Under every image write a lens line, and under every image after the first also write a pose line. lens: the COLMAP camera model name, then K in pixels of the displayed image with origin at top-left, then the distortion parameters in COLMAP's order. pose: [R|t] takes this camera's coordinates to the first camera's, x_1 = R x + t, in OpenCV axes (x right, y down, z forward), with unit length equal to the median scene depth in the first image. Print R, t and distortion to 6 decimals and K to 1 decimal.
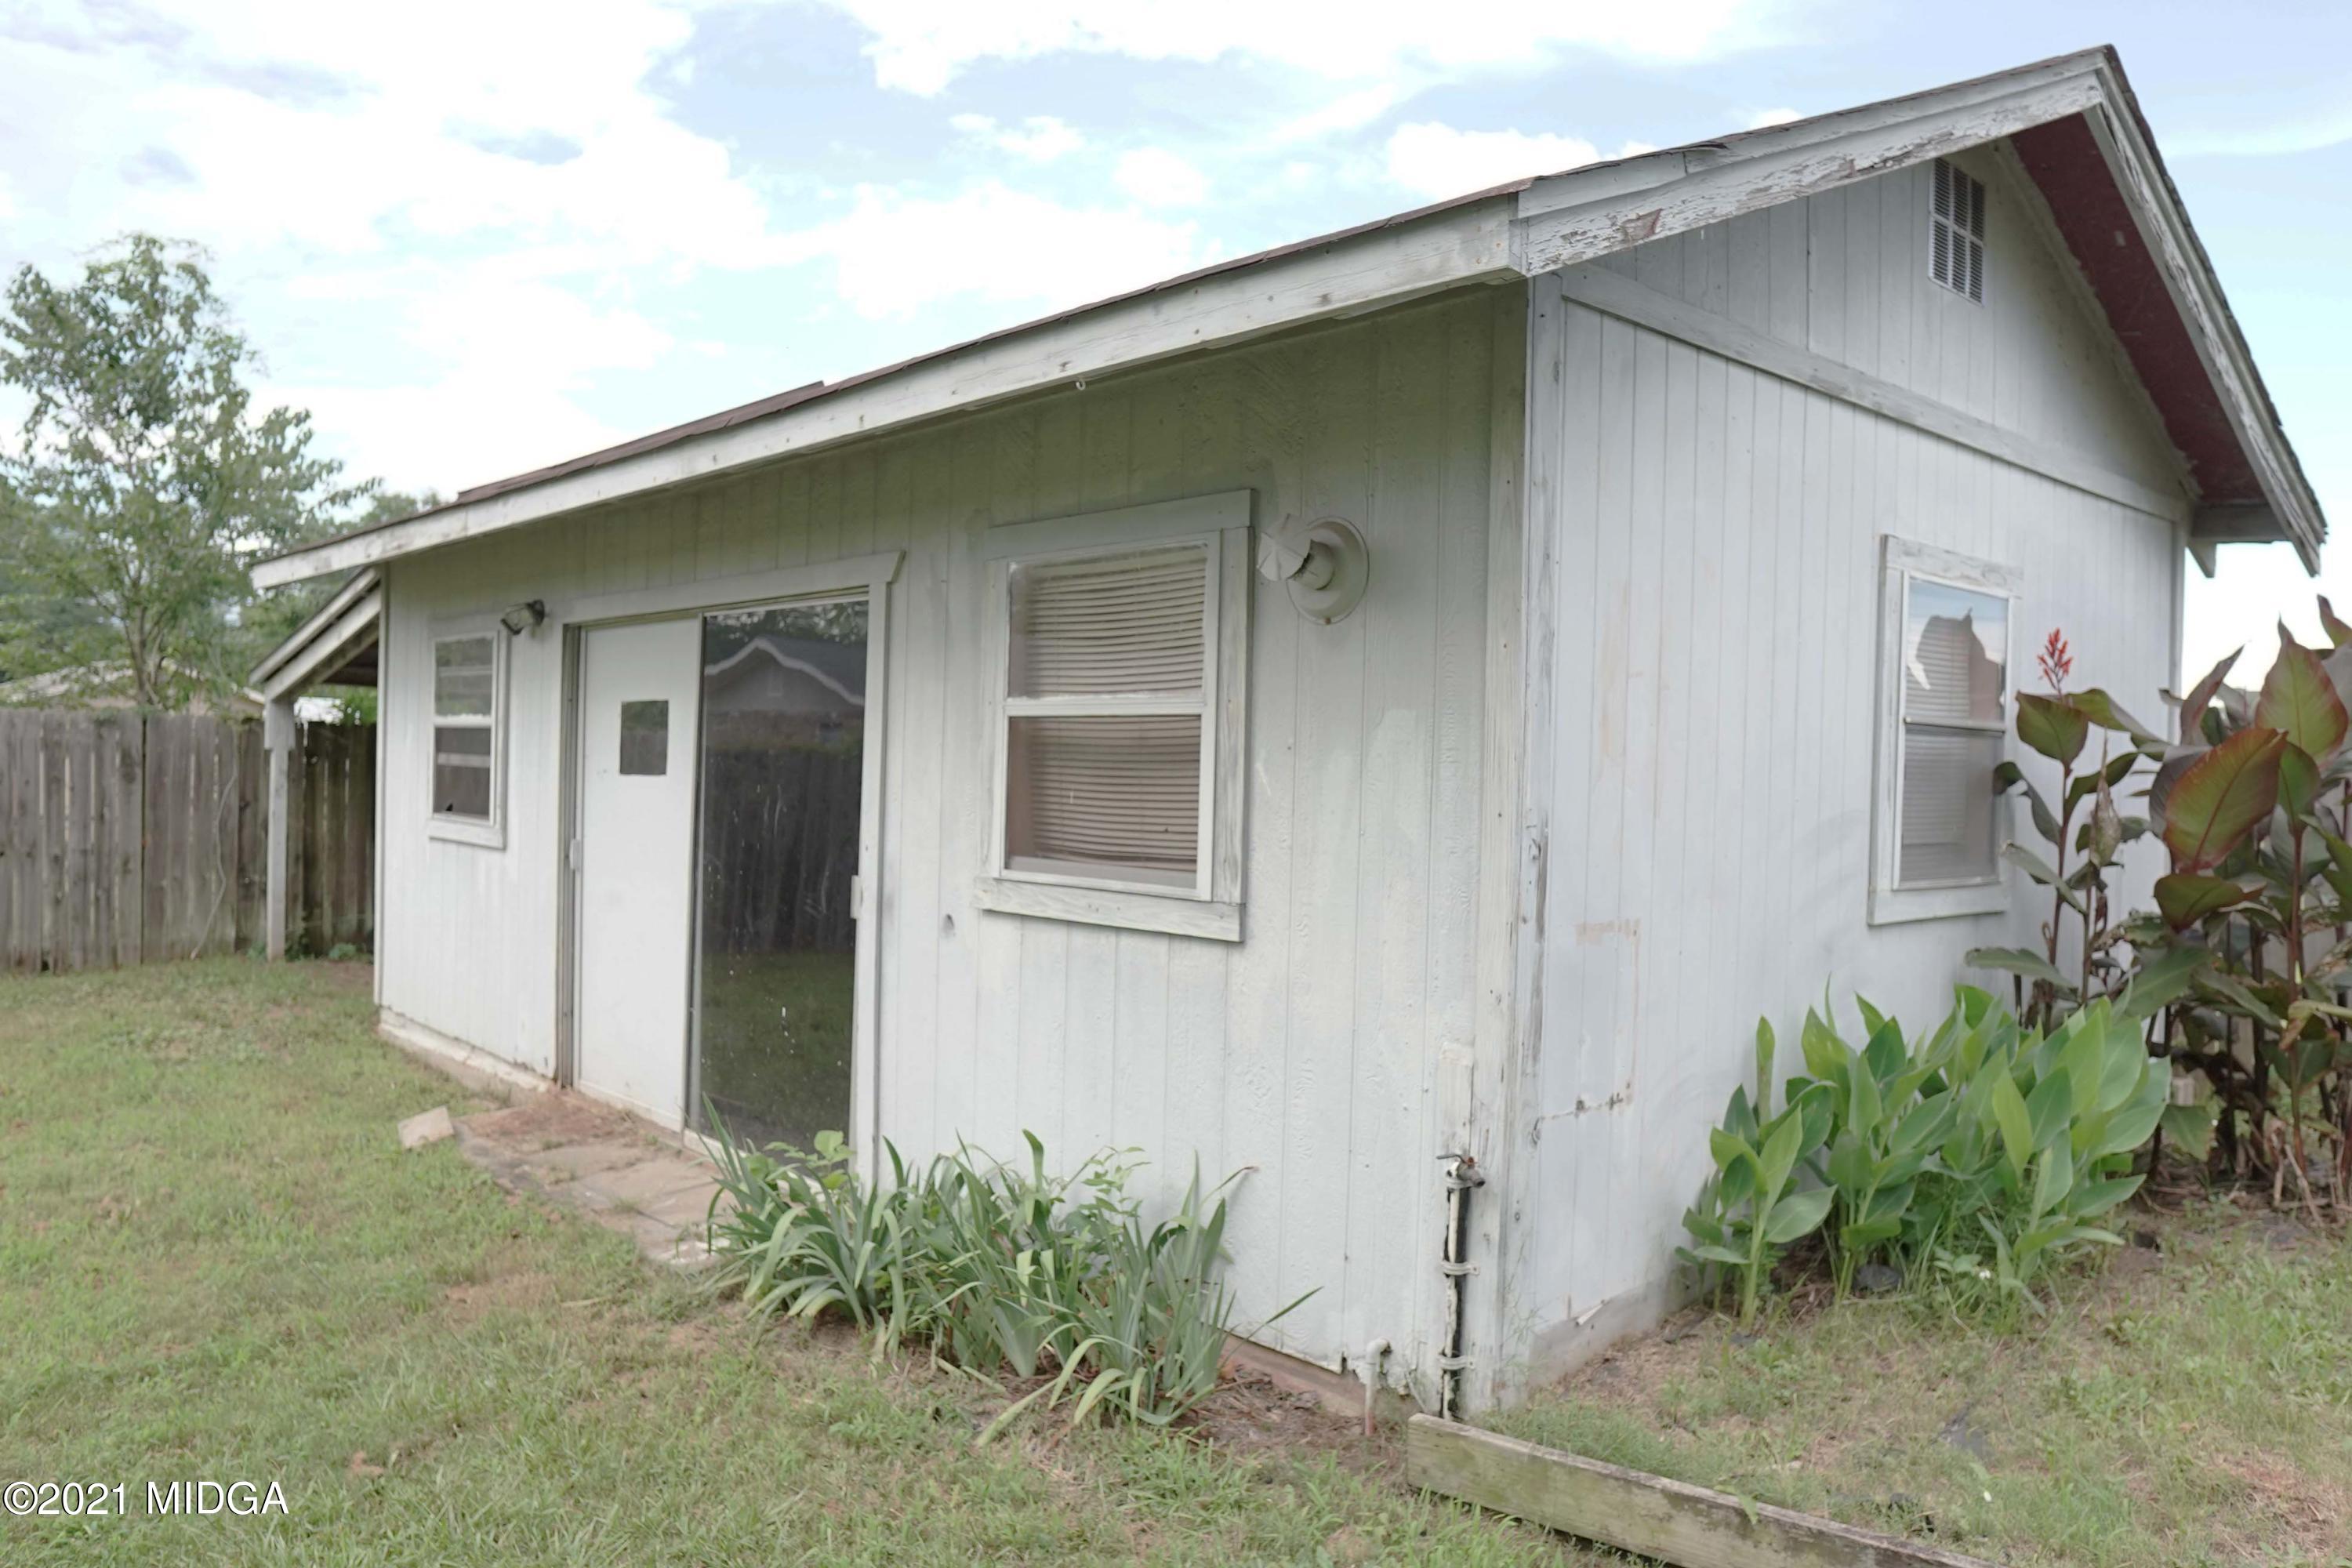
lens RADIAL K [[1666.8, 0, 1175.1], [0, 1666.8, 781.4], [0, 0, 1]] dist [-0.074687, 0.026008]
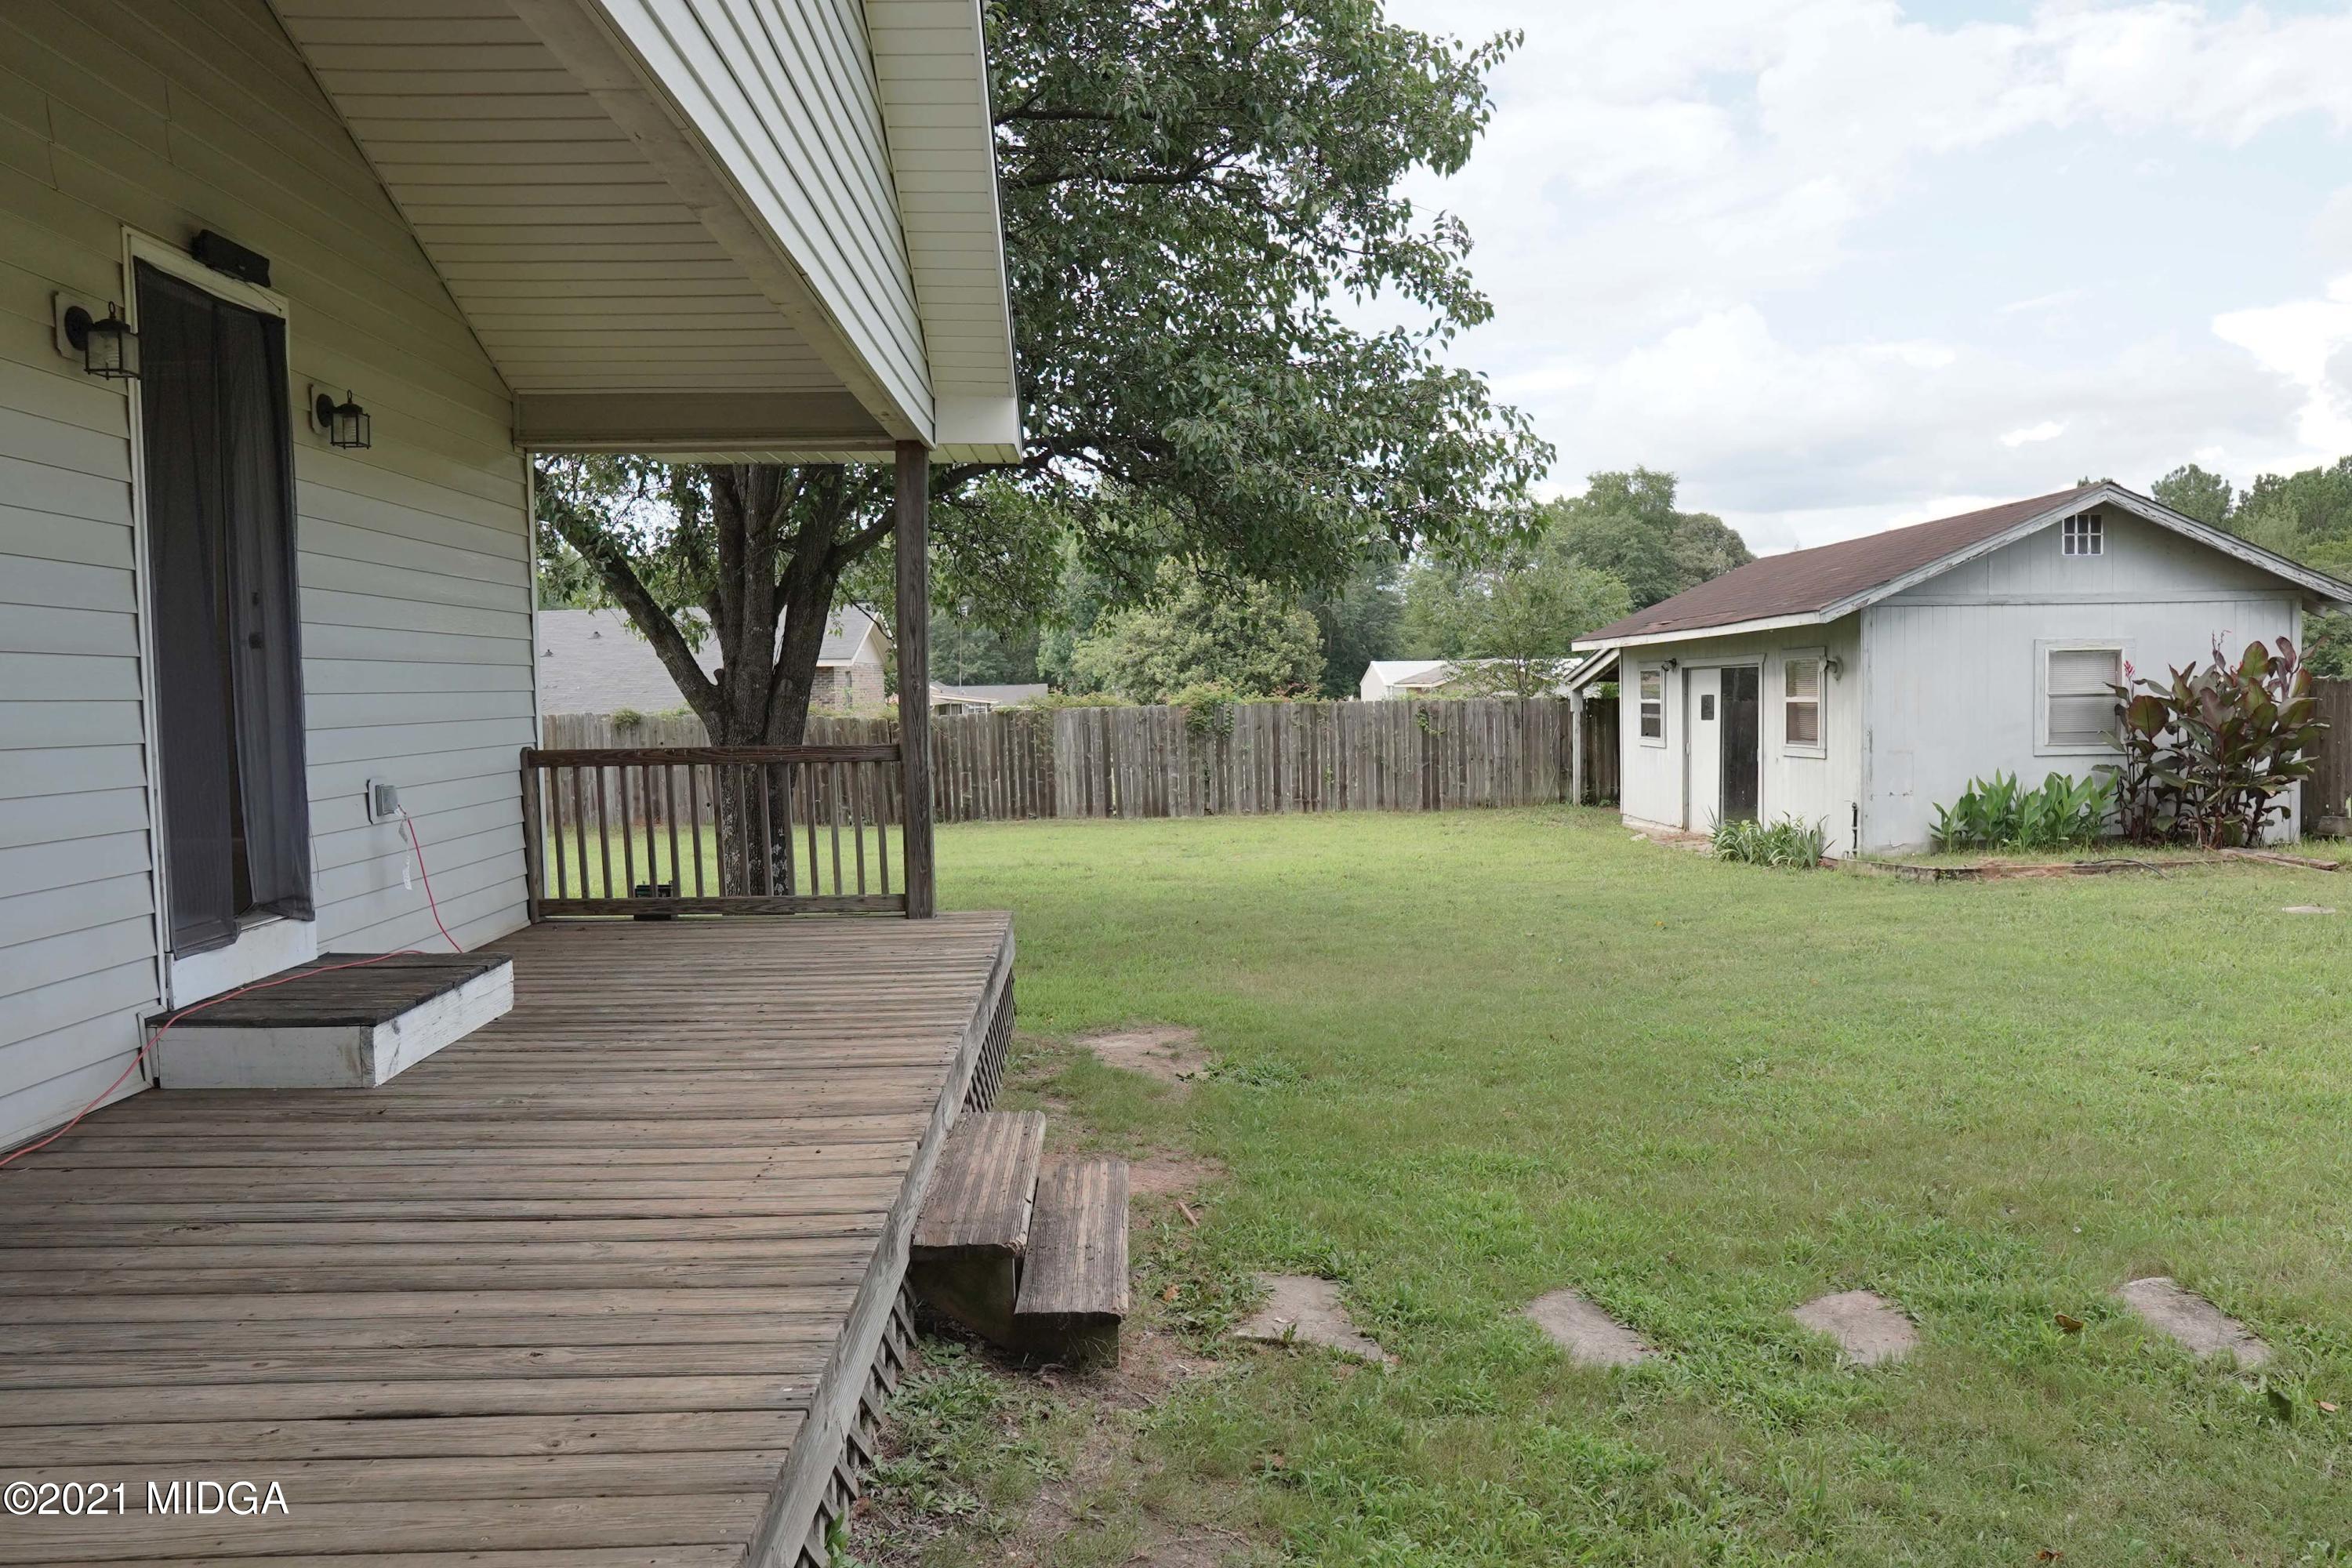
lens RADIAL K [[1666.8, 0, 1157.2], [0, 1666.8, 770.0], [0, 0, 1]] dist [-0.074687, 0.026008]
pose [[0.752784, -0.007443, -0.658226, 0.783250], [0.026333, 0.999476, 0.018814, 0.003518], [0.657741, -0.031496, 0.752585, -1.661826]]
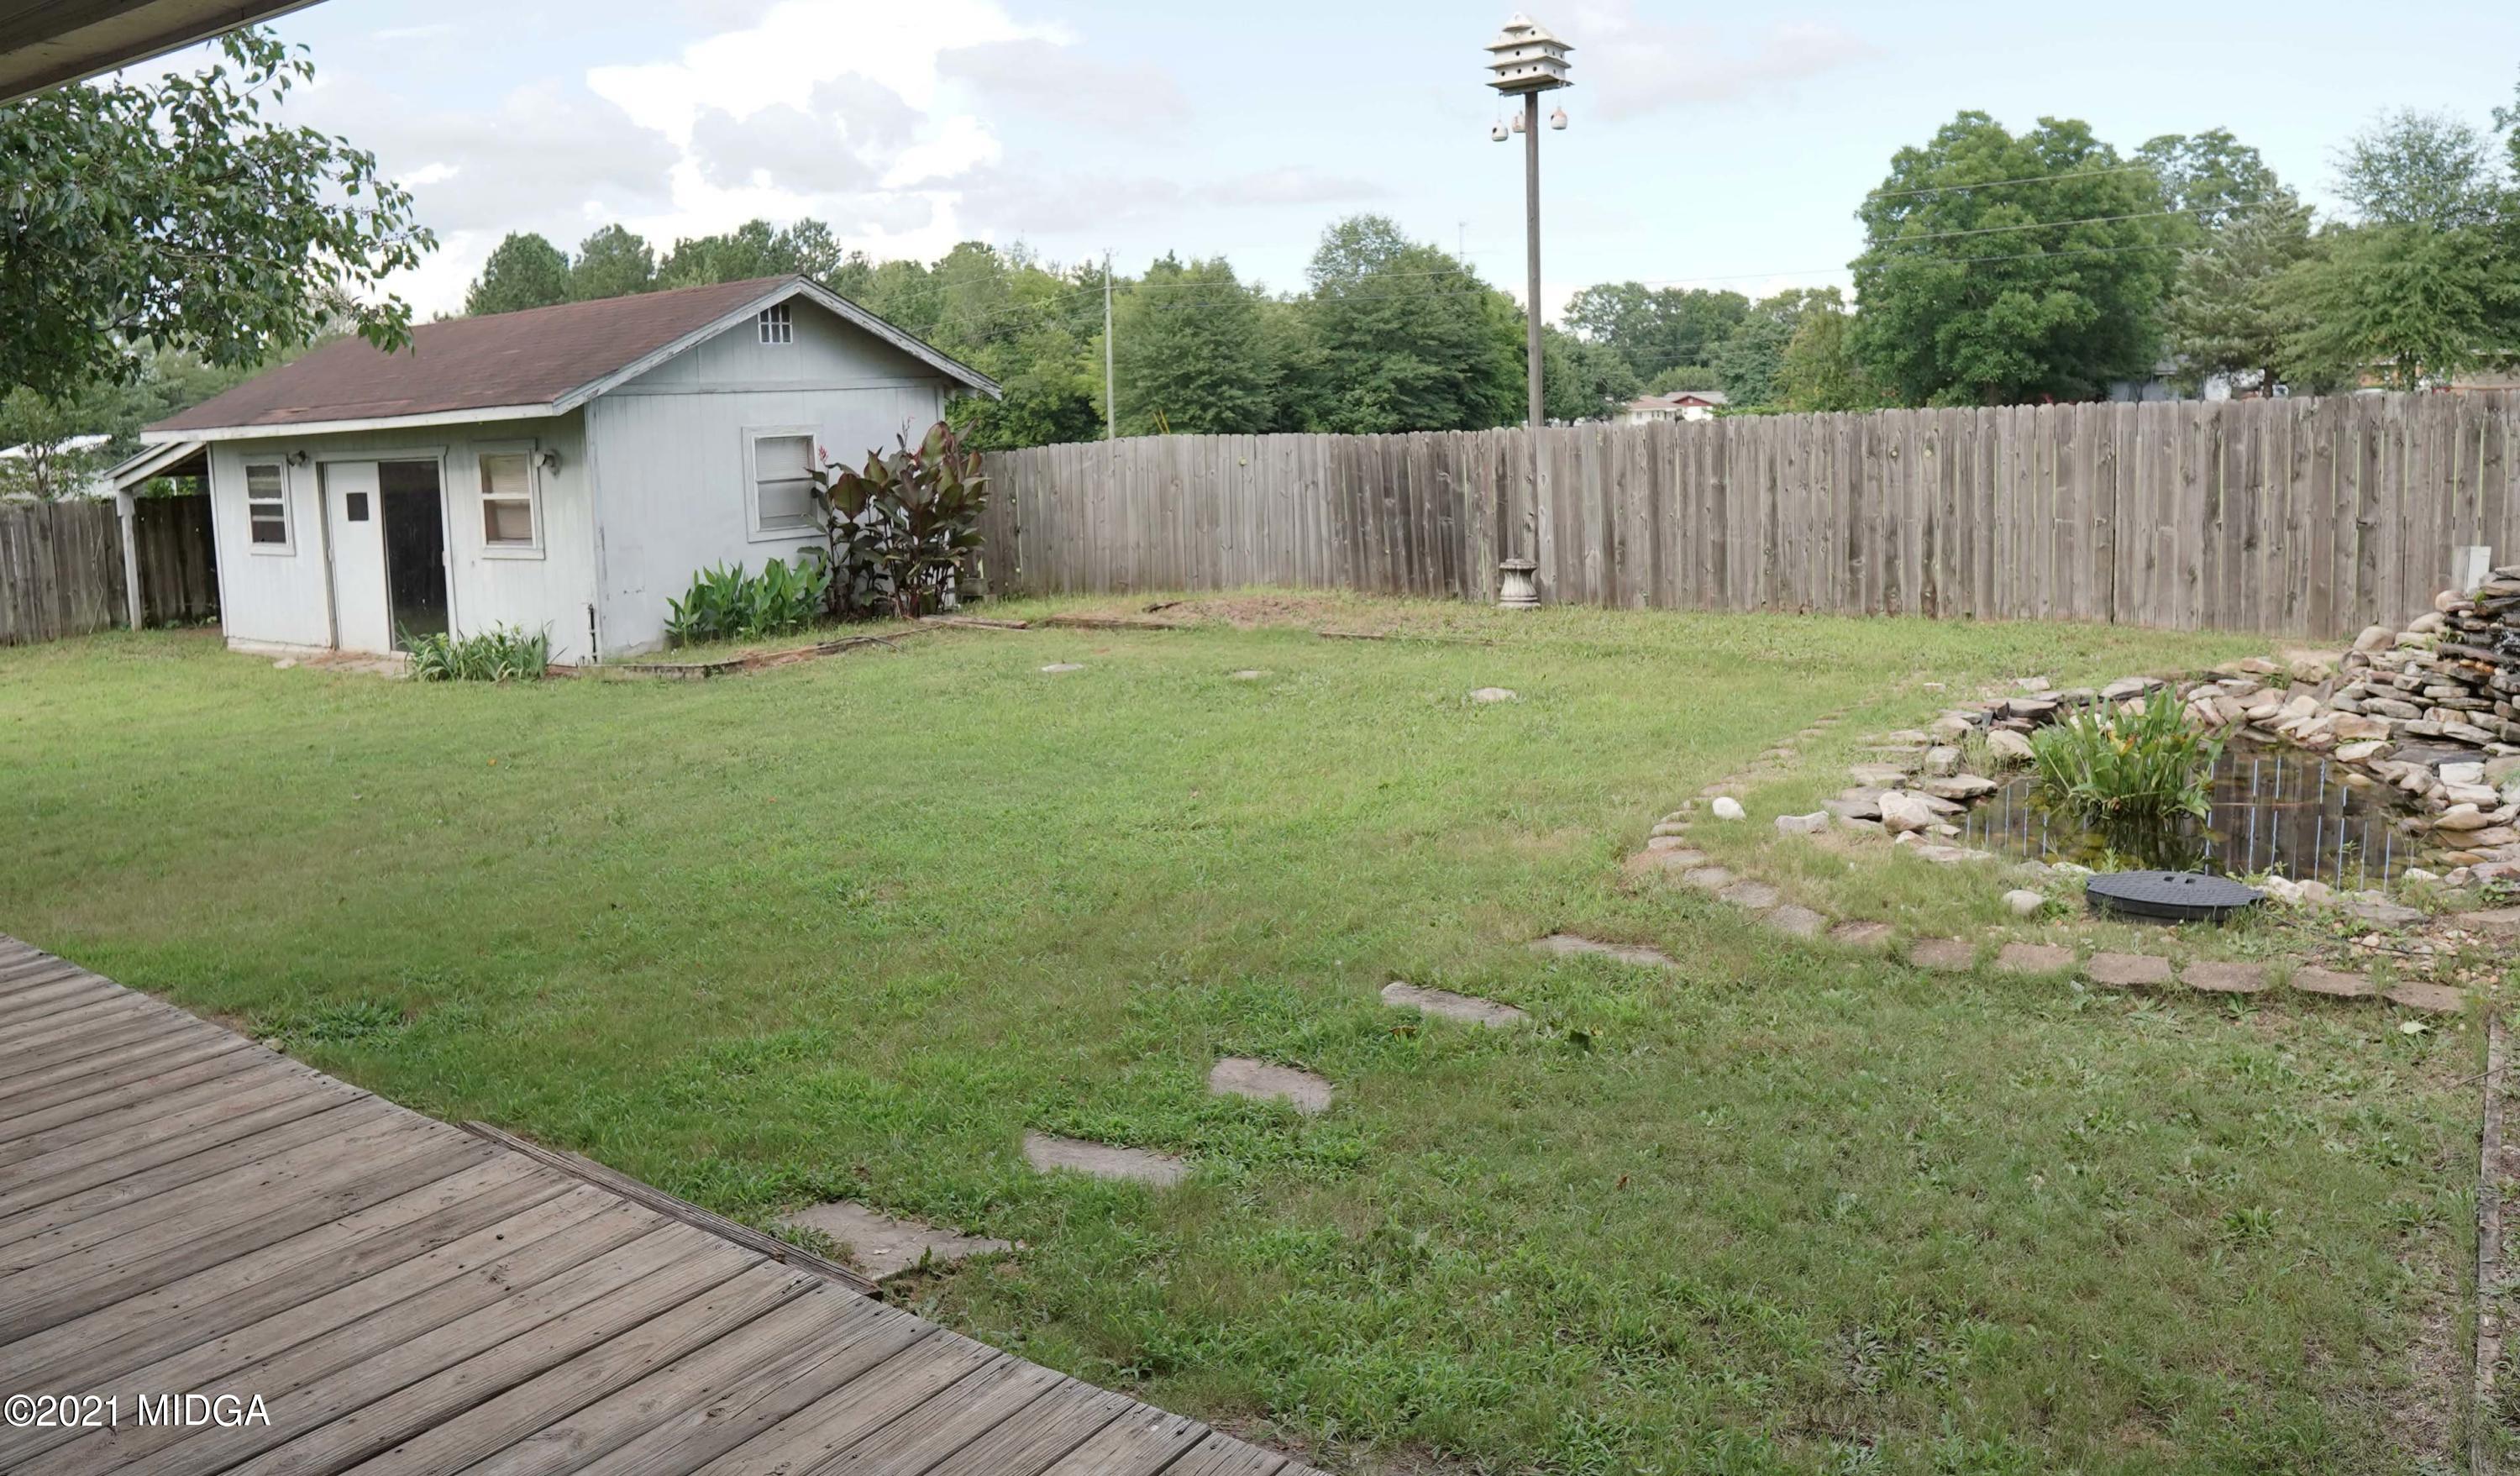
lens RADIAL K [[1844.6, 0, 1214.9], [0, 1844.6, 612.9], [0, 0, 1]] dist [-0.080958, 0.037738]
pose [[0.982091, -0.080409, 0.170388, 0.439600], [0.063890, 0.992902, 0.100319, -0.053924], [-0.177245, -0.087636, 0.980257, -1.793158]]
